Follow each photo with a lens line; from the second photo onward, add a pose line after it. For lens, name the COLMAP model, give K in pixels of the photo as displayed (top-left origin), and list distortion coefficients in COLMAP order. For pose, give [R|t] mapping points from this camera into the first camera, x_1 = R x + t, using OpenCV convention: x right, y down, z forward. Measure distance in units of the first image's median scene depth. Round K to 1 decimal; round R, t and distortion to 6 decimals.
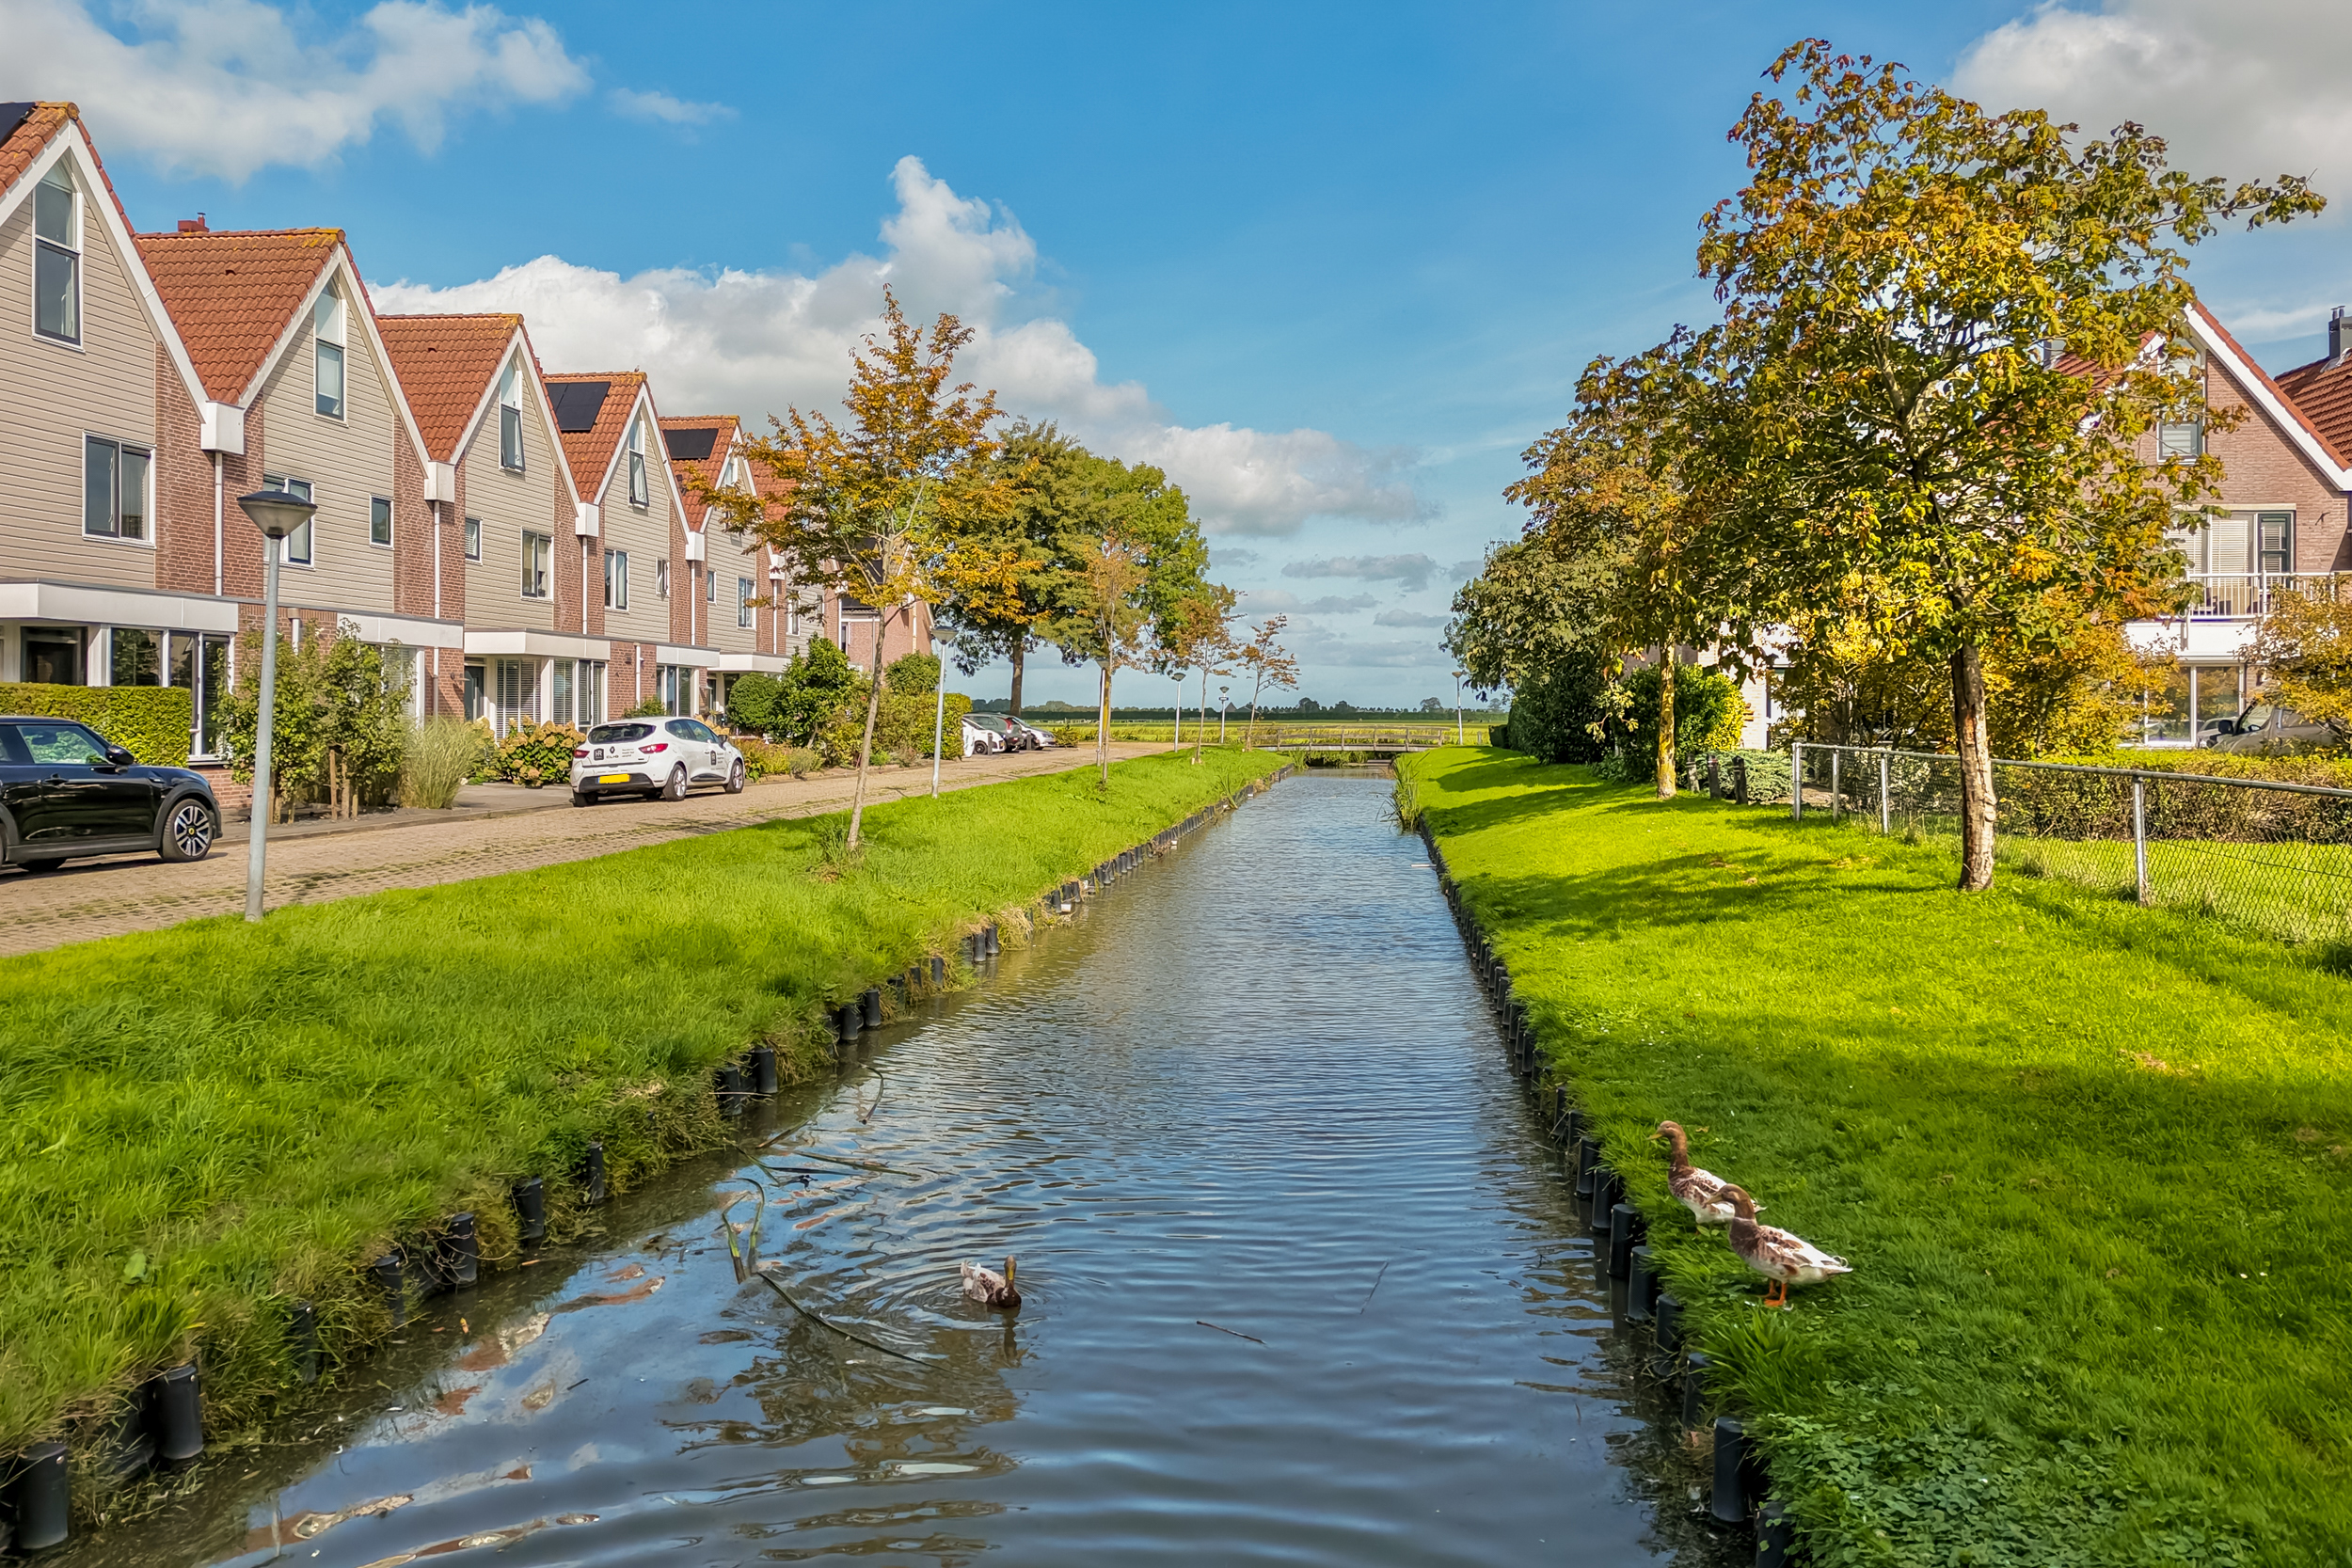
lens RADIAL K [[1667.3, 0, 1188.0], [0, 1667.3, 691.0], [0, 0, 1]] dist [0.006539, -0.001201]
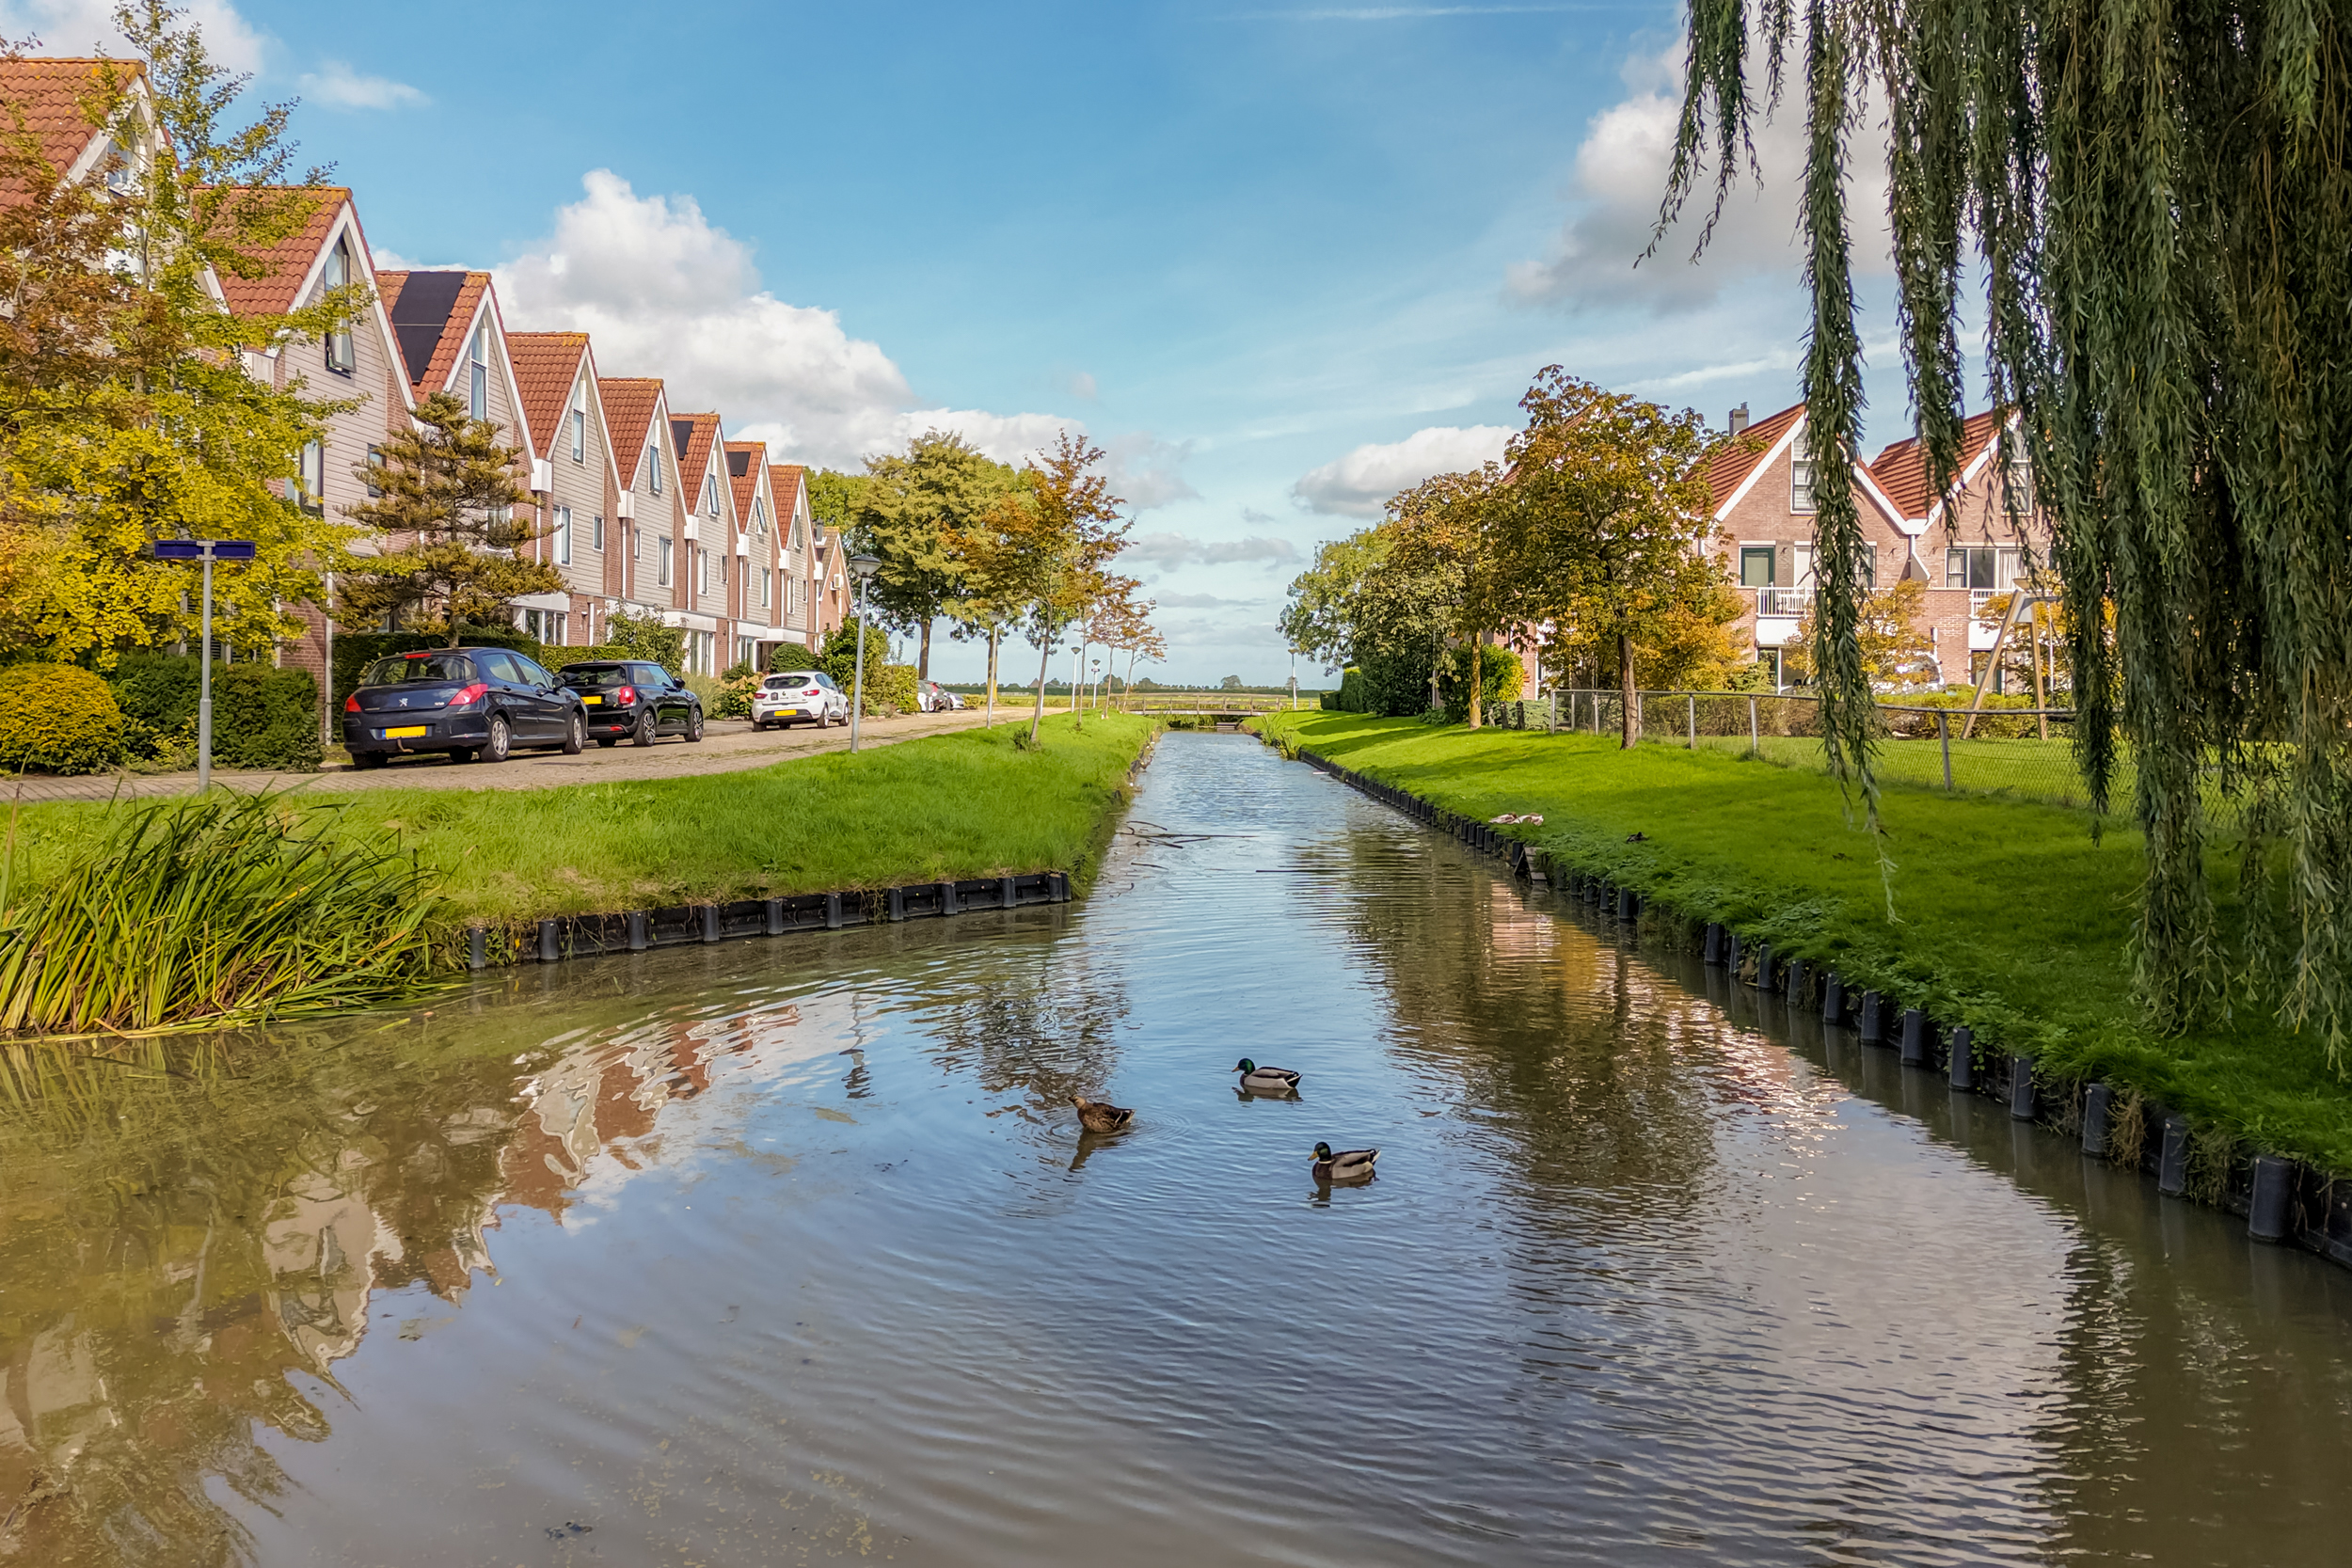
lens RADIAL K [[1667.3, 0, 1188.0], [0, 1667.3, 691.0], [0, 0, 1]] dist [0.006539, -0.001201]
pose [[0.992545, 0.007937, 0.121622, -0.165929], [-0.009630, 0.999865, 0.013333, 0.009741], [-0.121500, -0.014405, 0.992487, -0.504208]]
